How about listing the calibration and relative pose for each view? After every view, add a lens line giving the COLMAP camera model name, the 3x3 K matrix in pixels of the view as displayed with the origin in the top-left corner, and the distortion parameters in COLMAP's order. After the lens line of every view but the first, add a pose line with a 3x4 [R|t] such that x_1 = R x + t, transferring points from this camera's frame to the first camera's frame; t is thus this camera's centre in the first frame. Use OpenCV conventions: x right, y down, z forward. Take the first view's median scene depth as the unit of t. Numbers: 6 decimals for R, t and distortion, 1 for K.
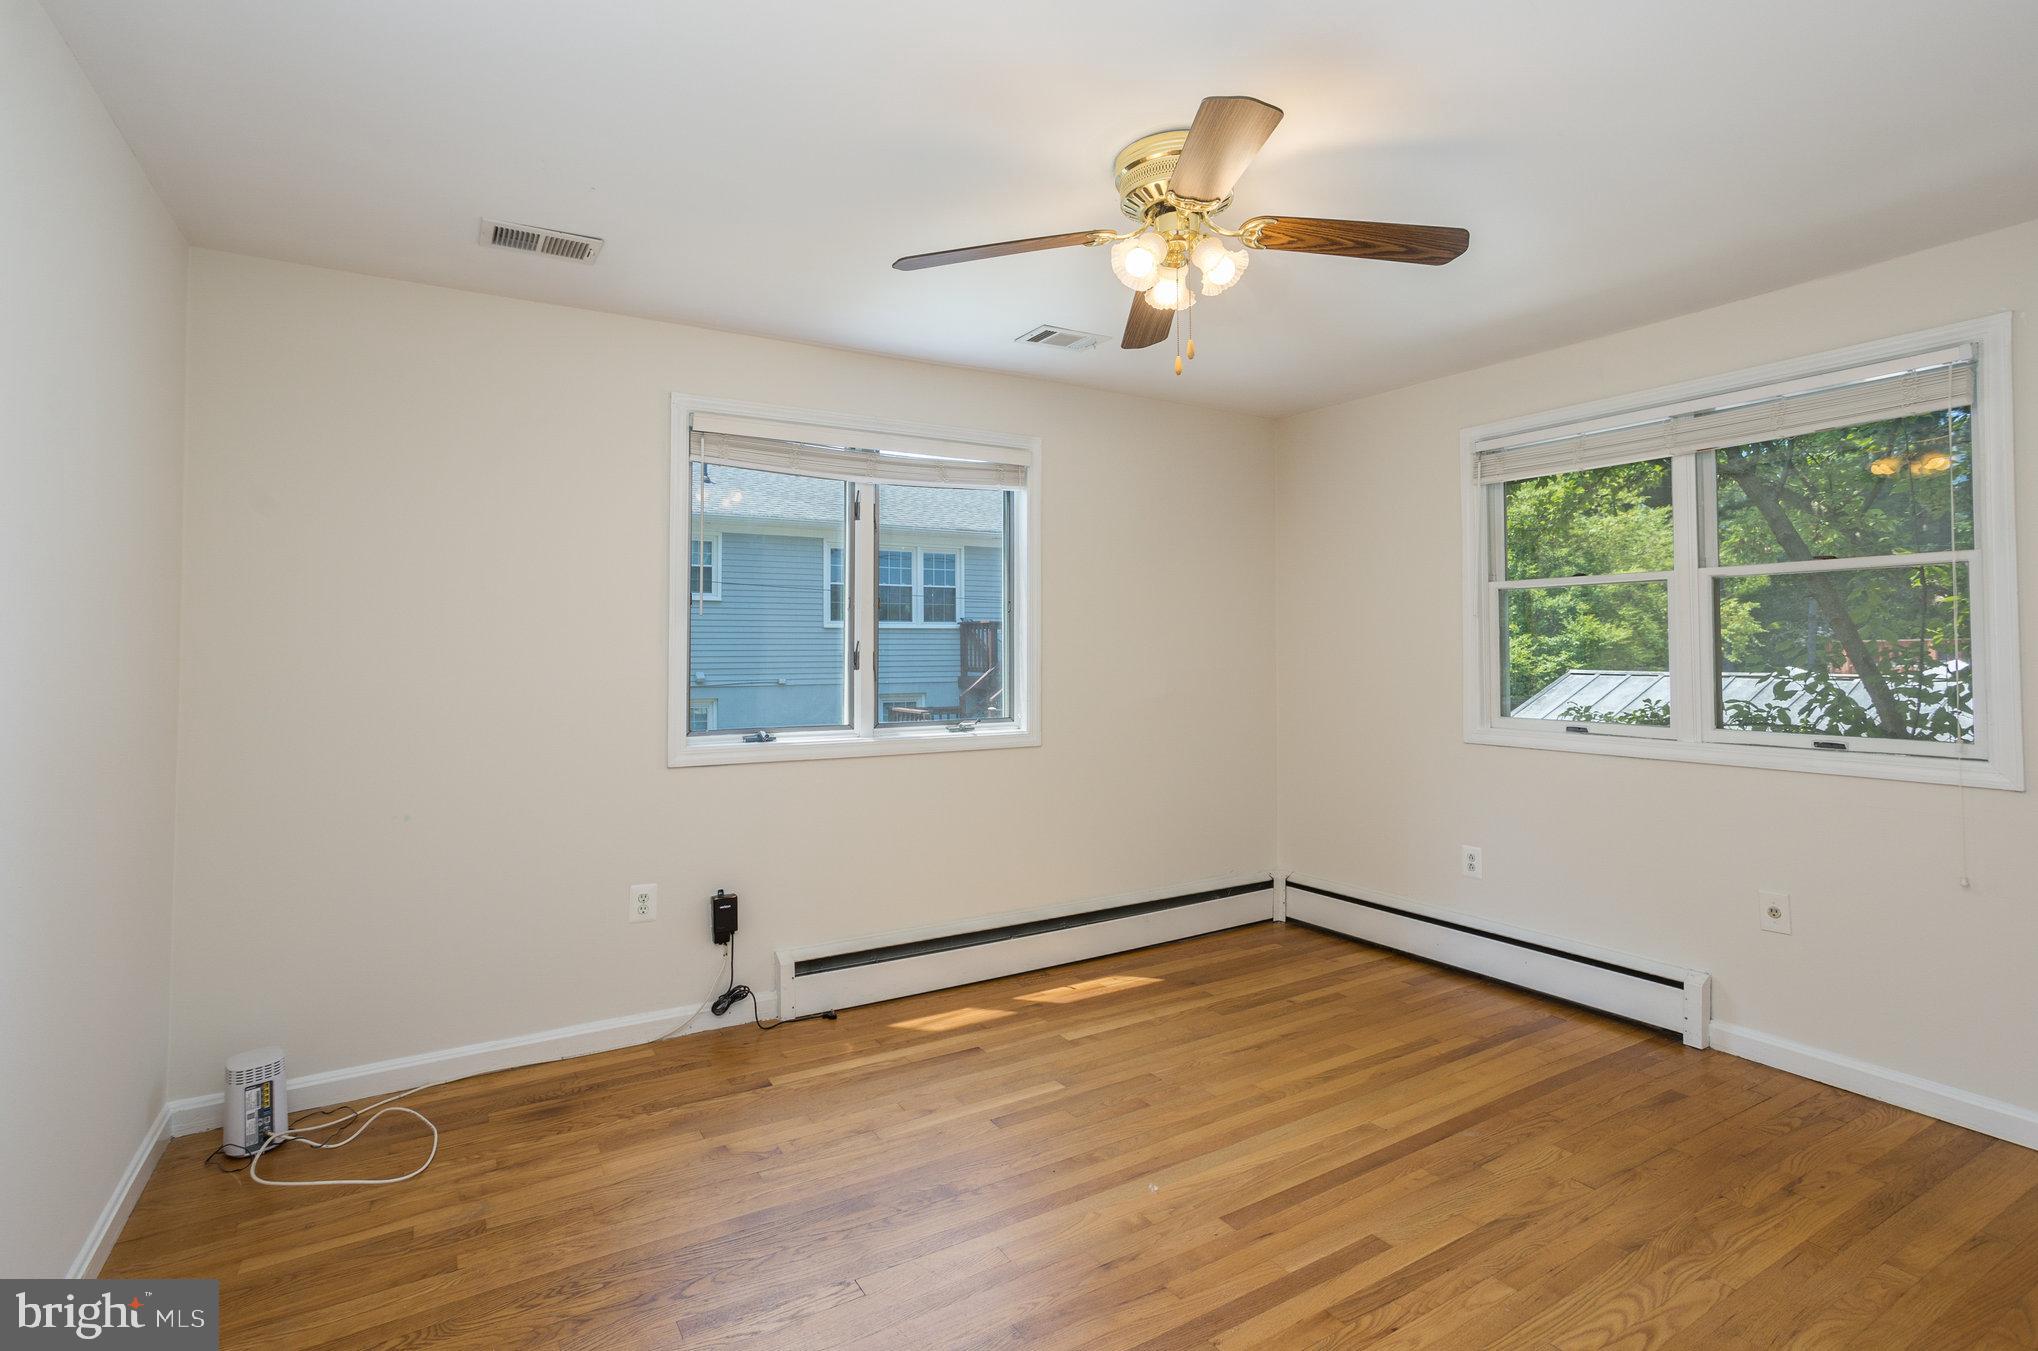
lens RADIAL K [[973.7, 0, 1007.9], [0, 973.7, 654.2], [0, 0, 1]] dist [-0.045439, 0.020664]
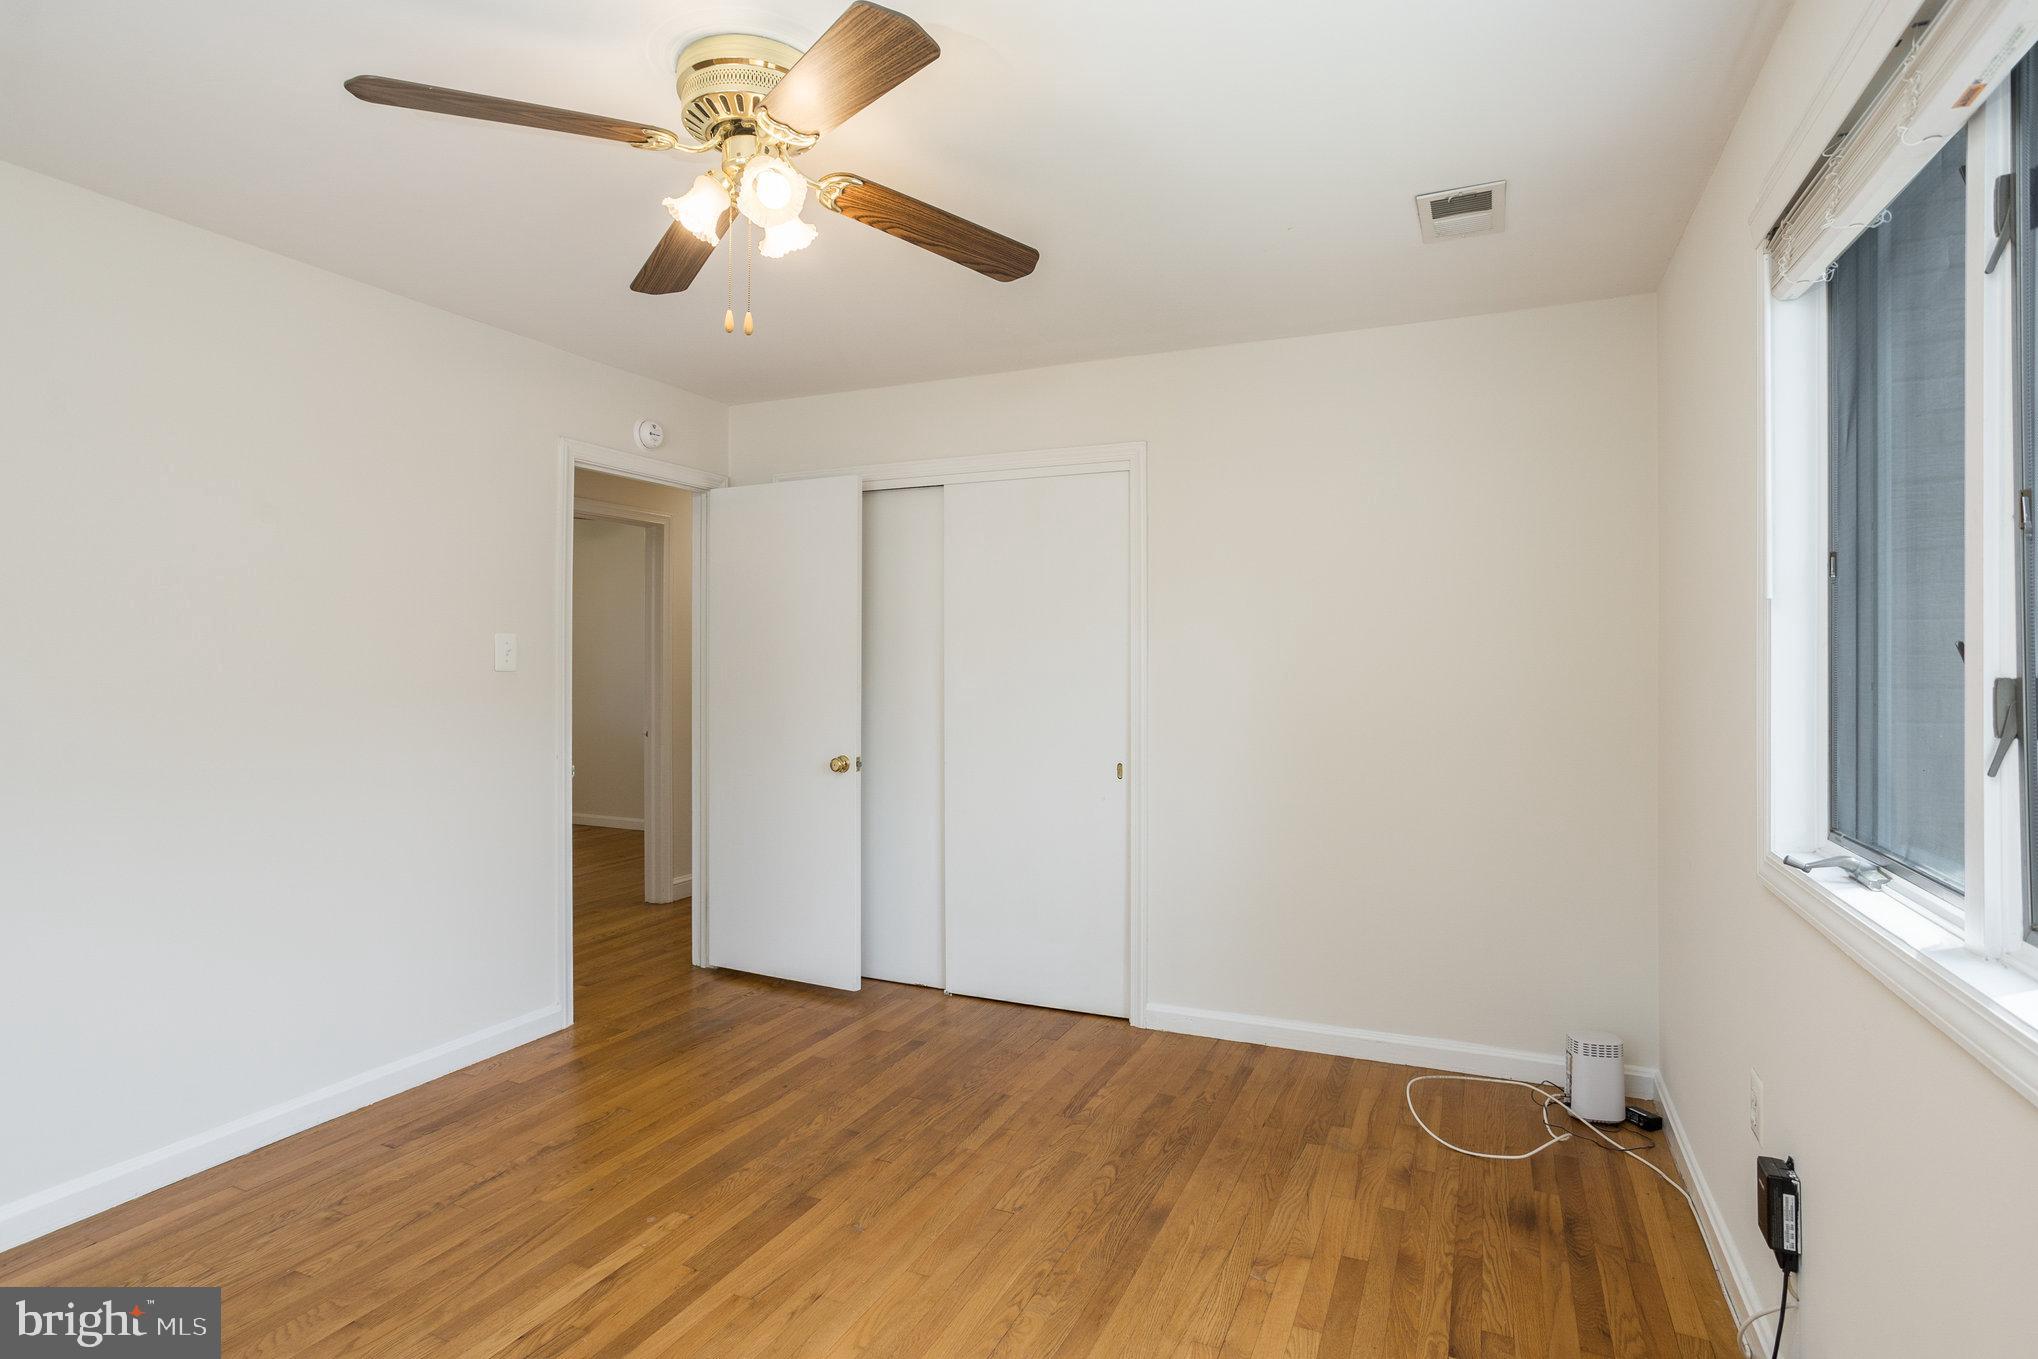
lens RADIAL K [[1006.5, 0, 1006.3], [0, 1006.5, 675.5], [0, 0, 1]] dist [-0.041975, 0.014322]
pose [[-0.828010, 0.010948, -0.560607, 0.397484], [0.001162, 0.999841, 0.017809, -0.013189], [0.560712, 0.014095, -0.827891, 1.531653]]
